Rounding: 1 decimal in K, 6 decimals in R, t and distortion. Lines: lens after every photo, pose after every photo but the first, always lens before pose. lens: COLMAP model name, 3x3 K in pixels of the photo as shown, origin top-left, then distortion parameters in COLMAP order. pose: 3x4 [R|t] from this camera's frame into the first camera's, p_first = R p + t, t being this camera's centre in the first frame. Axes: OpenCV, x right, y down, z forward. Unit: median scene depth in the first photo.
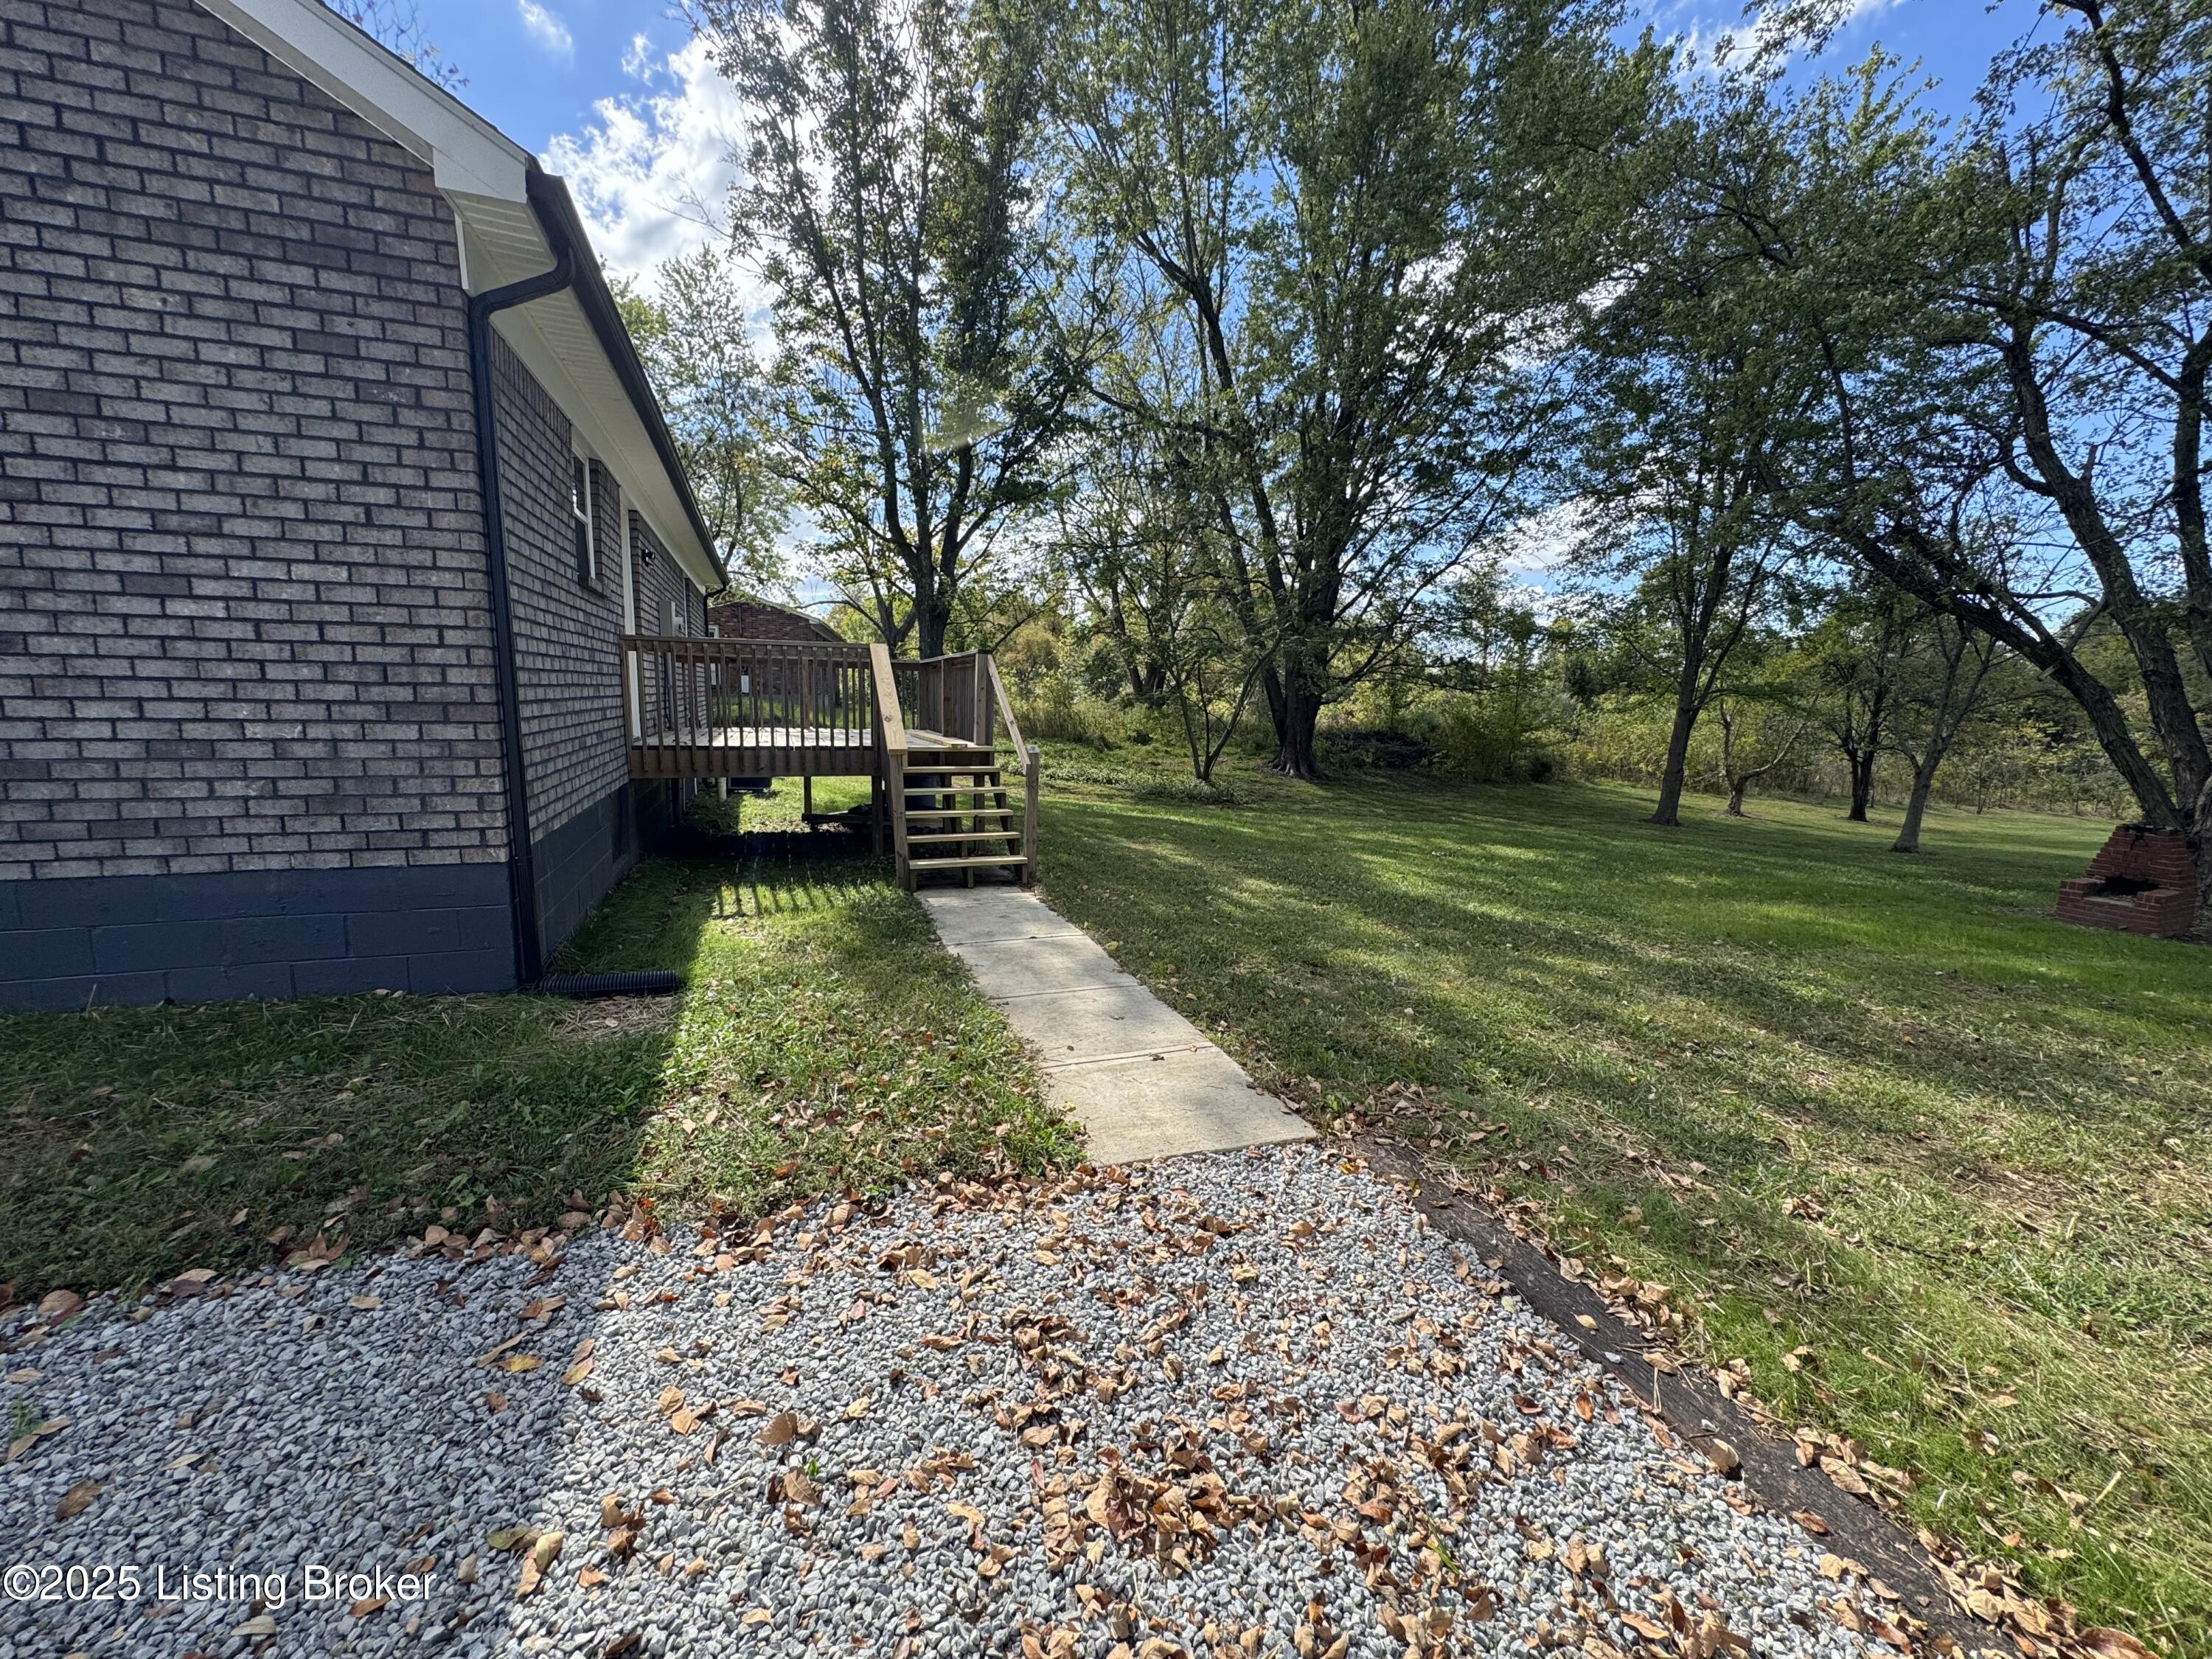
lens RADIAL K [[891.3, 0, 1106.0], [0, 891.3, 829.5], [0, 0, 1]] dist [-0.001785, -0.000118]
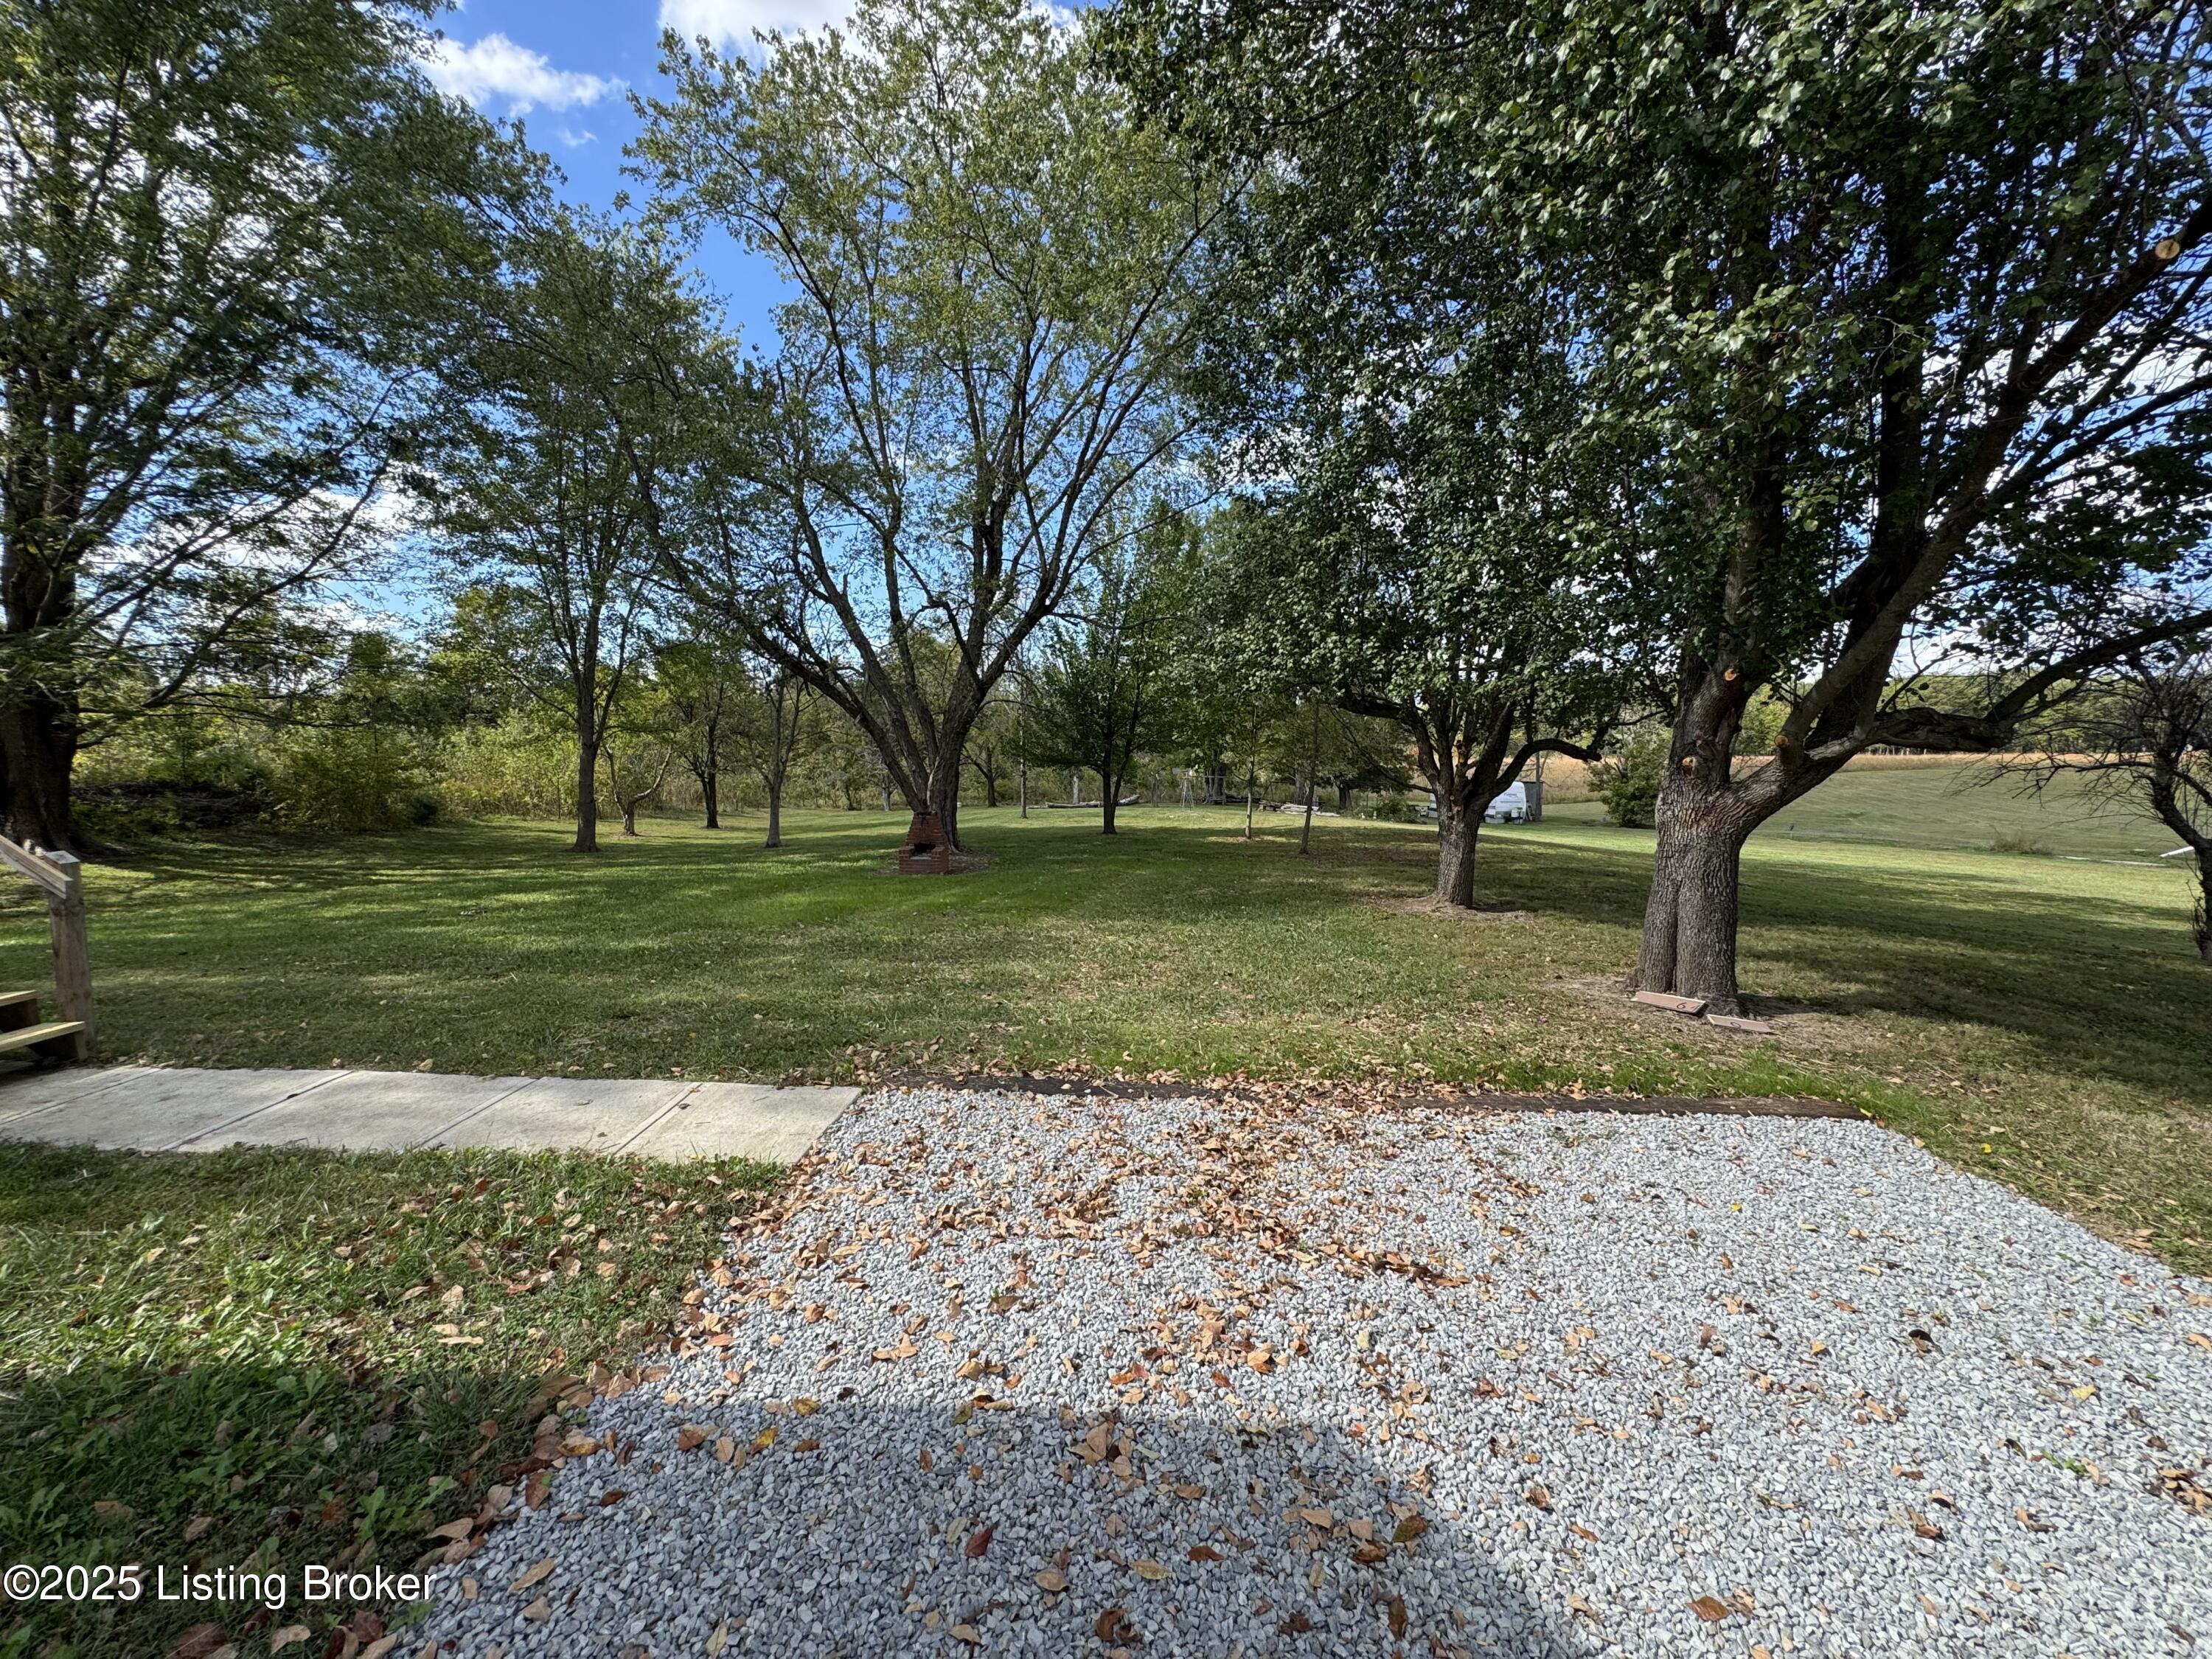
lens RADIAL K [[891.3, 0, 1106.0], [0, 891.3, 829.5], [0, 0, 1]] dist [-0.001785, -0.000118]
pose [[0.366562, -0.112978, 0.923509, -0.223012], [0.139120, 0.988096, 0.065659, -0.025538], [-0.919934, 0.104410, 0.377916, 0.018349]]
